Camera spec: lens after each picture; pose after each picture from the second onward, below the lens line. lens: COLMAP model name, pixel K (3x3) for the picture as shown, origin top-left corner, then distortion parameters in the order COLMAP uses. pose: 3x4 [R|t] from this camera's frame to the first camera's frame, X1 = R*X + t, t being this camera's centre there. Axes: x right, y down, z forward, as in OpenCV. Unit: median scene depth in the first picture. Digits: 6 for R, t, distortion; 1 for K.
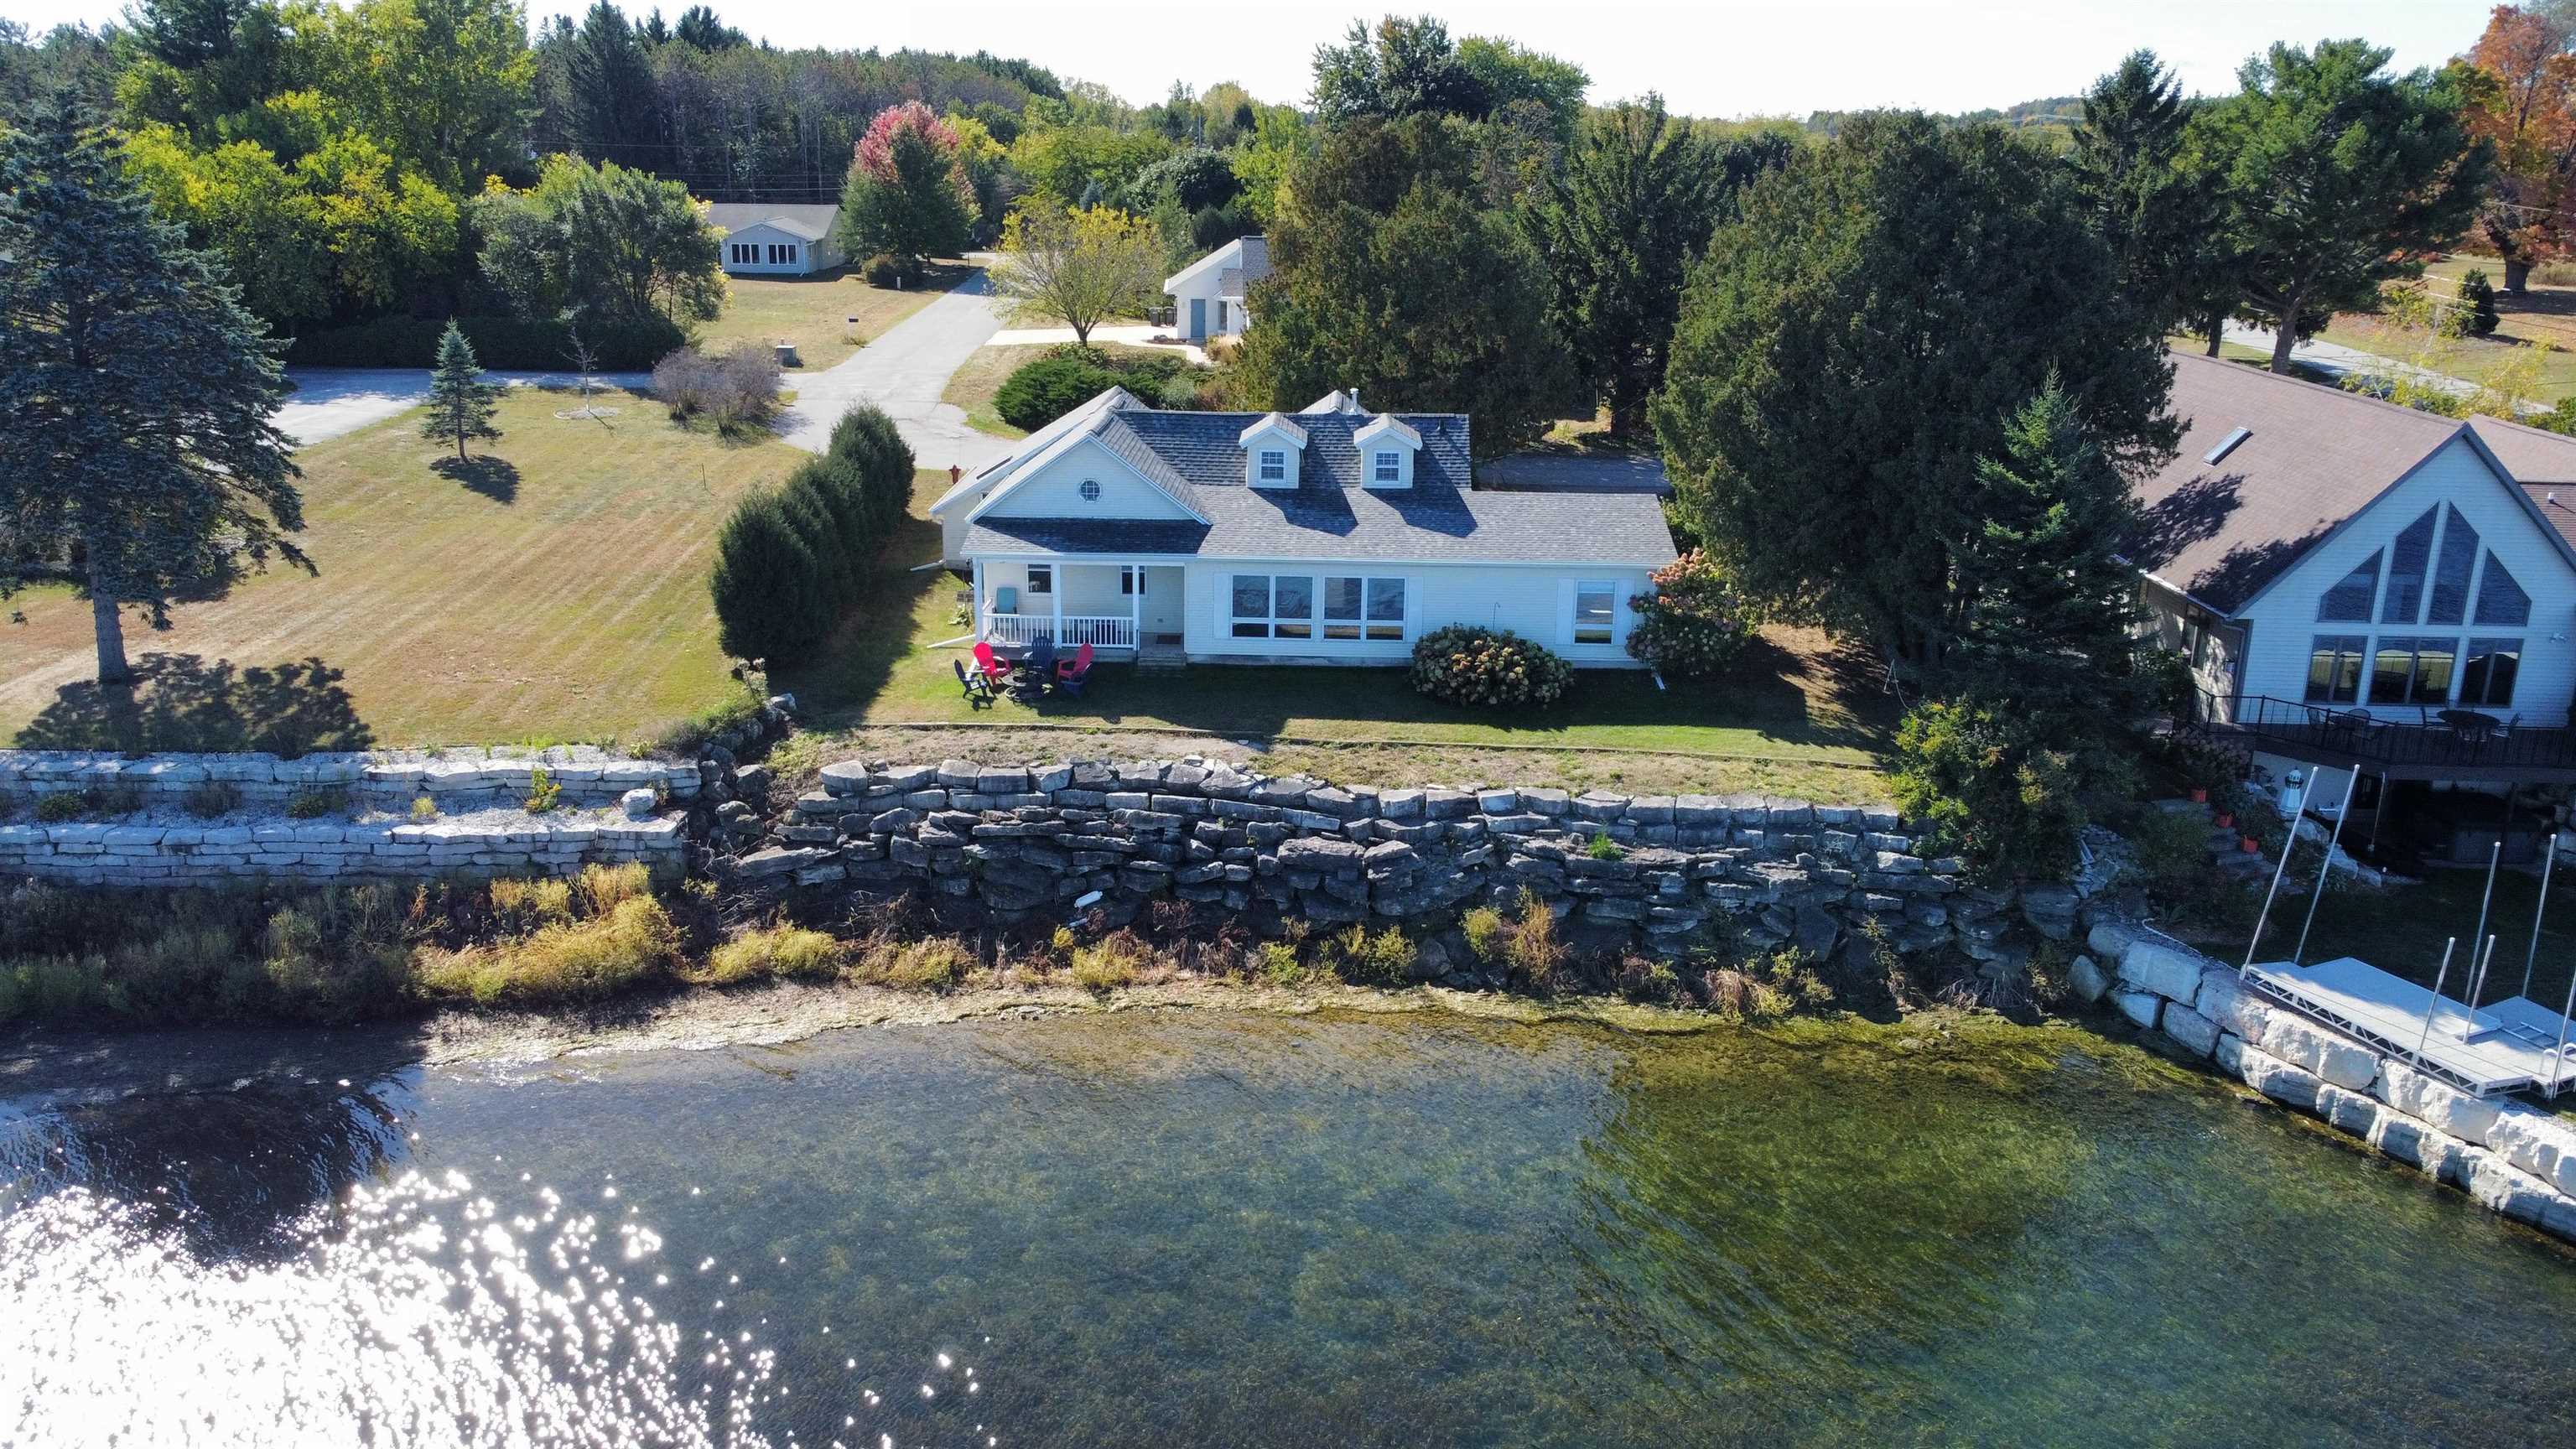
lens RADIAL K [[2060.3, 0, 1288.0], [0, 2060.3, 724.5], [0, 0, 1]] dist [-0.001804, -0.000262]
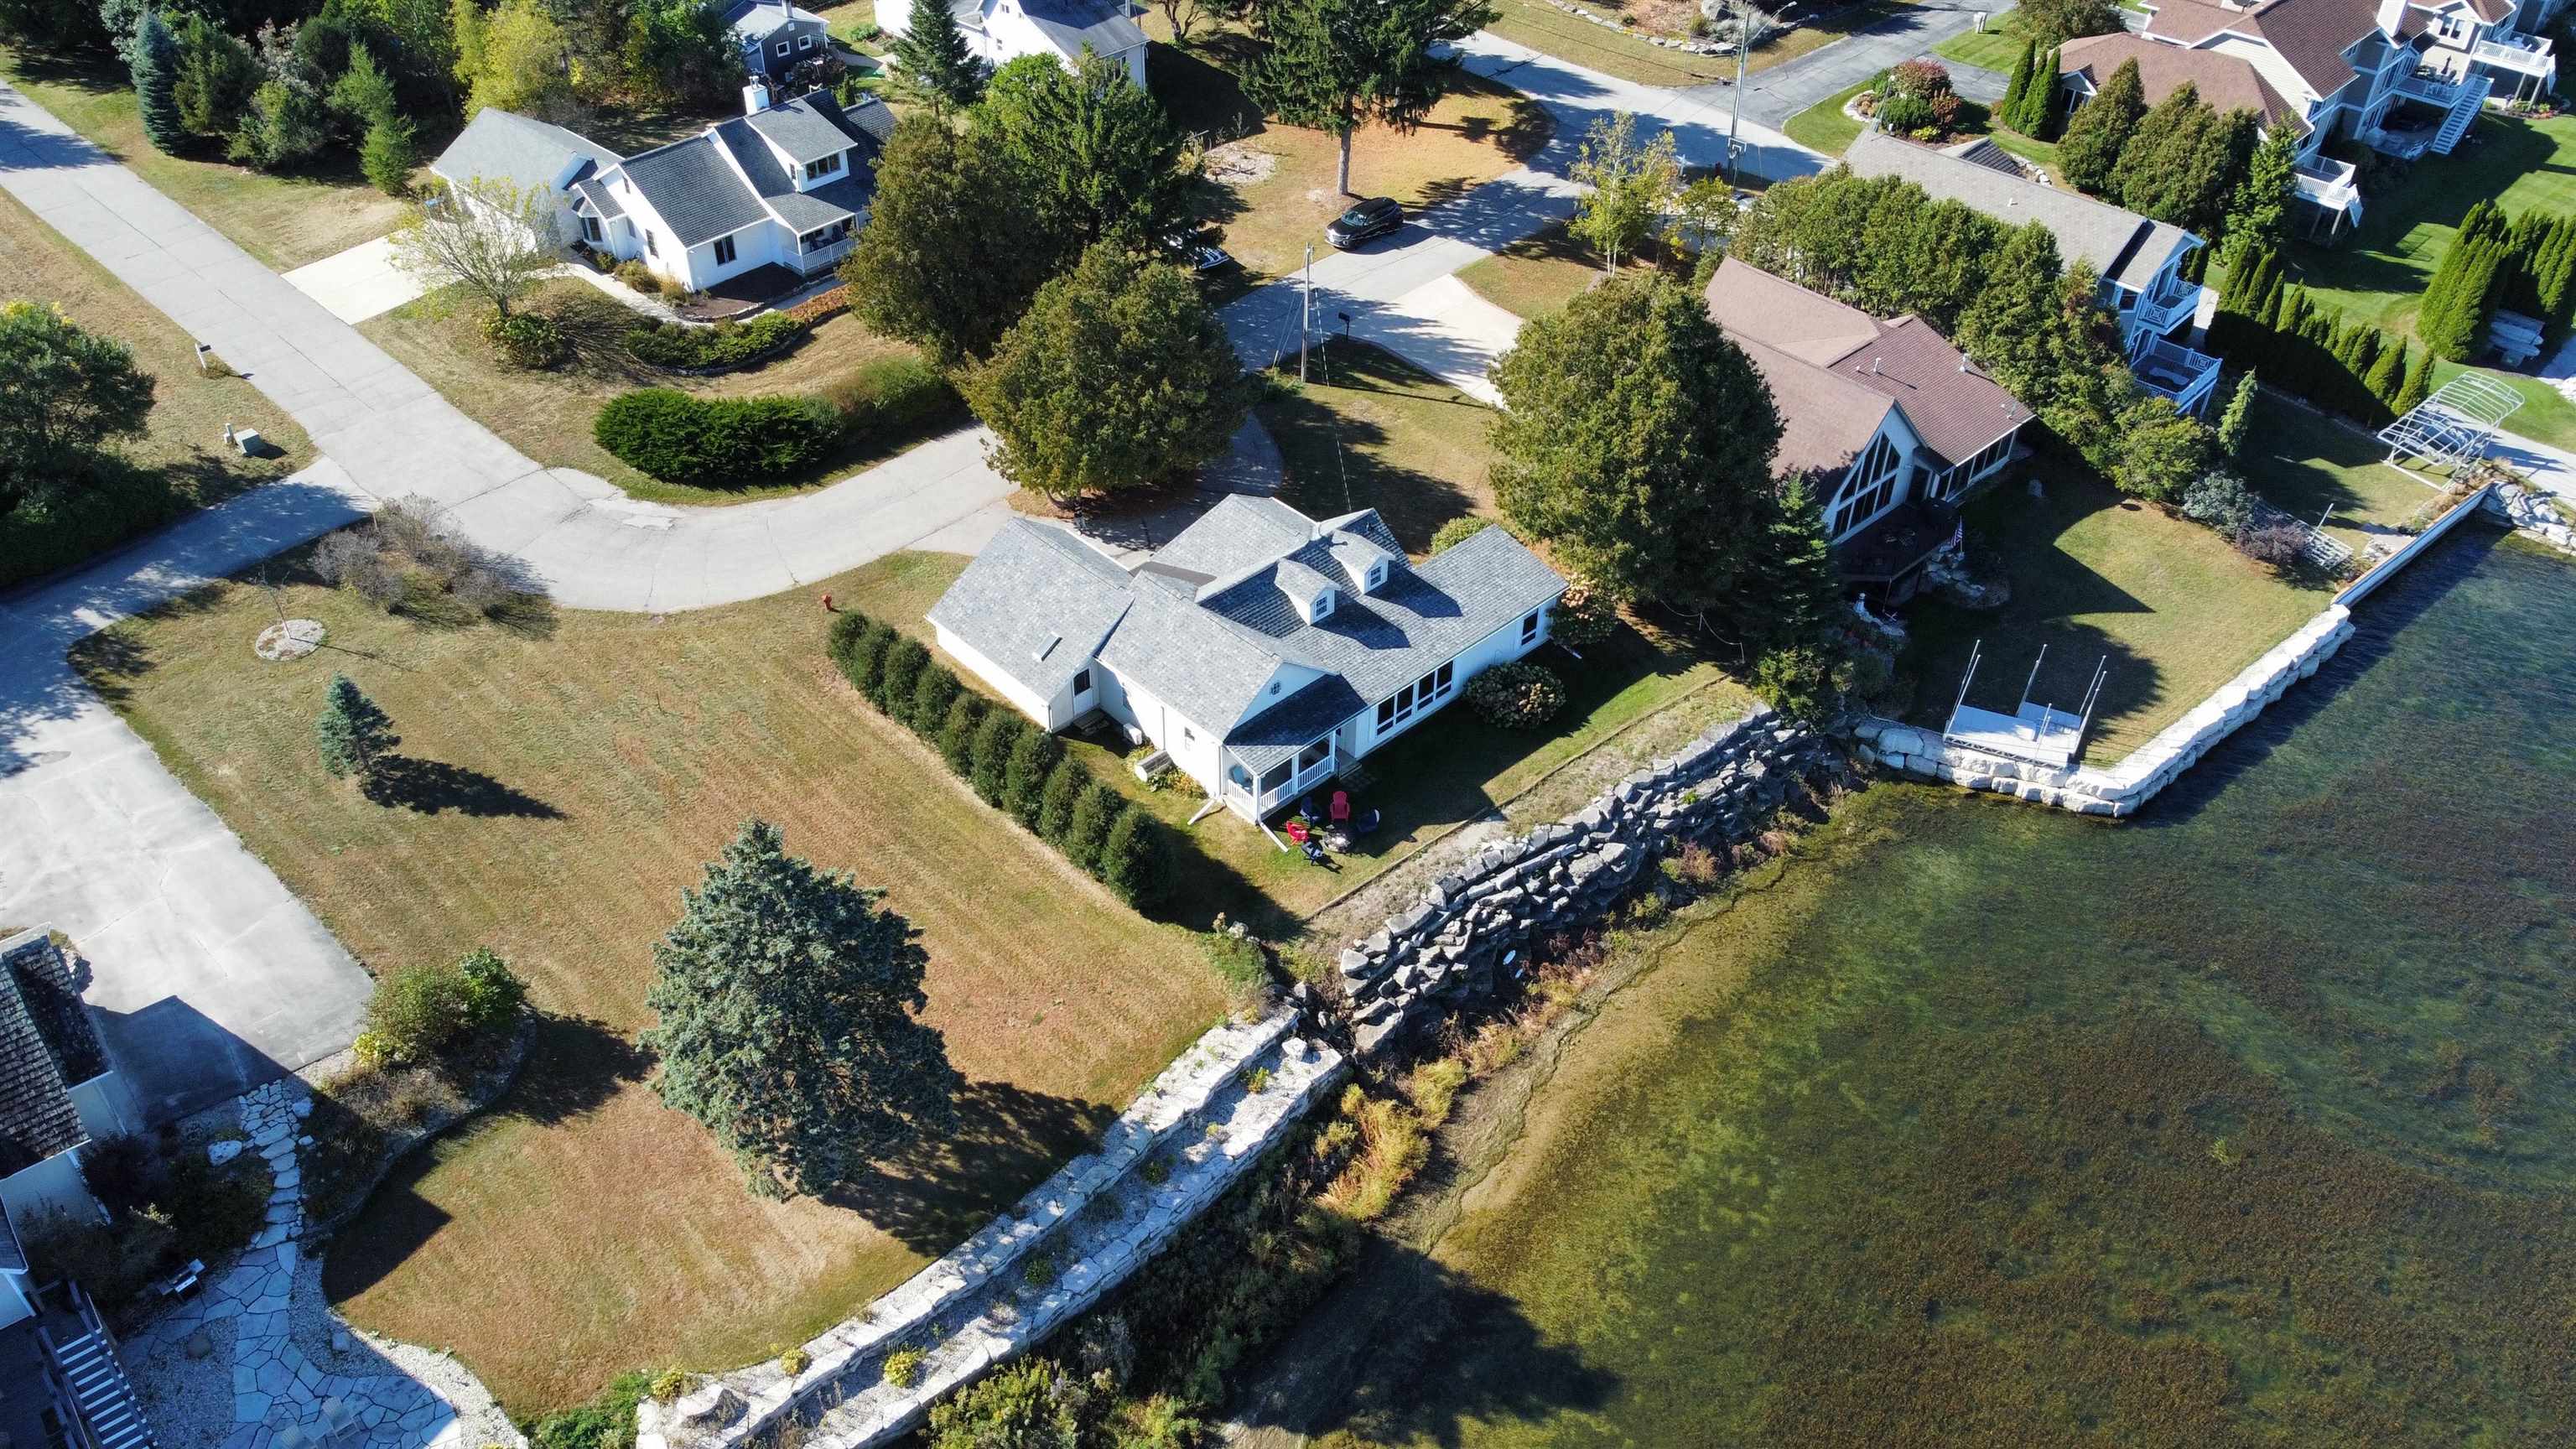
lens RADIAL K [[2060.3, 0, 1288.0], [0, 2060.3, 724.5], [0, 0, 1]] dist [-0.001804, -0.000262]
pose [[0.696643, -0.454422, 0.555148, -1.047346], [0.183758, 0.861024, 0.474205, -0.896581], [-0.693485, -0.228339, 0.683330, -0.019618]]
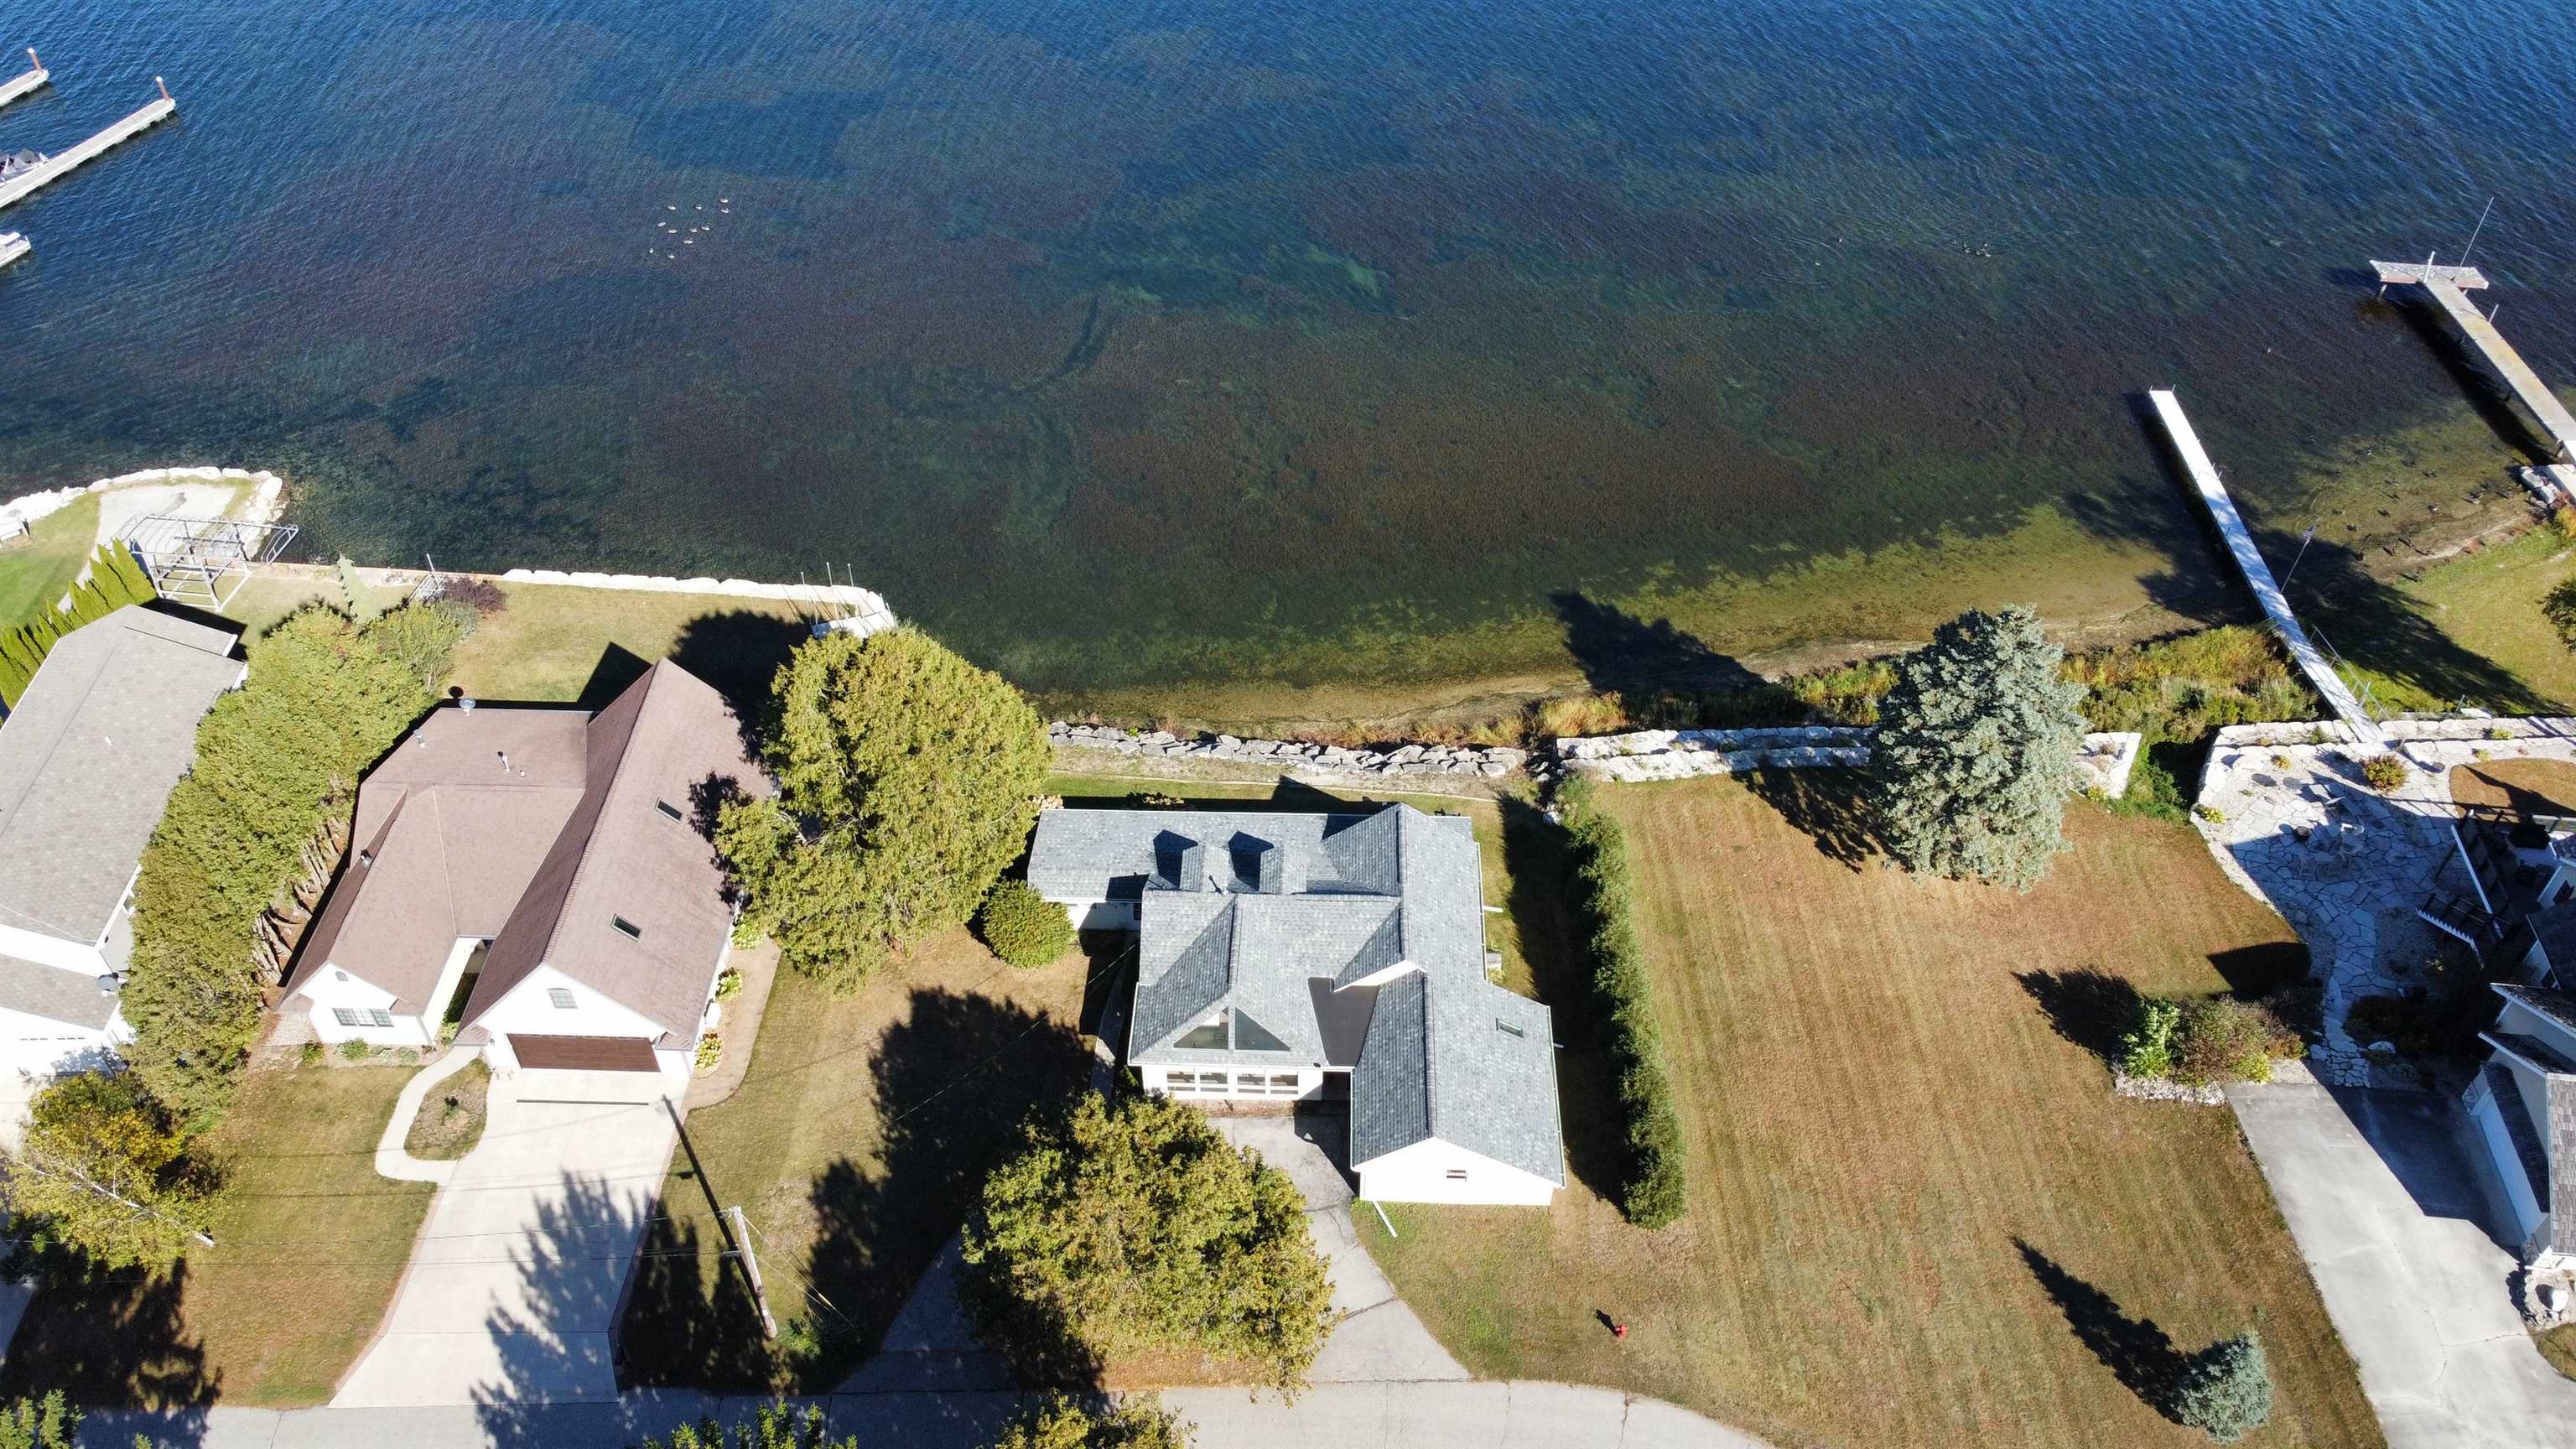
lens RADIAL K [[2060.3, 0, 1288.0], [0, 2060.3, 724.5], [0, 0, 1]] dist [-0.001804, -0.000262]
pose [[-0.999297, 0.002441, -0.037409, 0.056910], [-0.029689, 0.557783, 0.829456, -1.655593], [0.022891, 0.829983, -0.557318, 2.061195]]
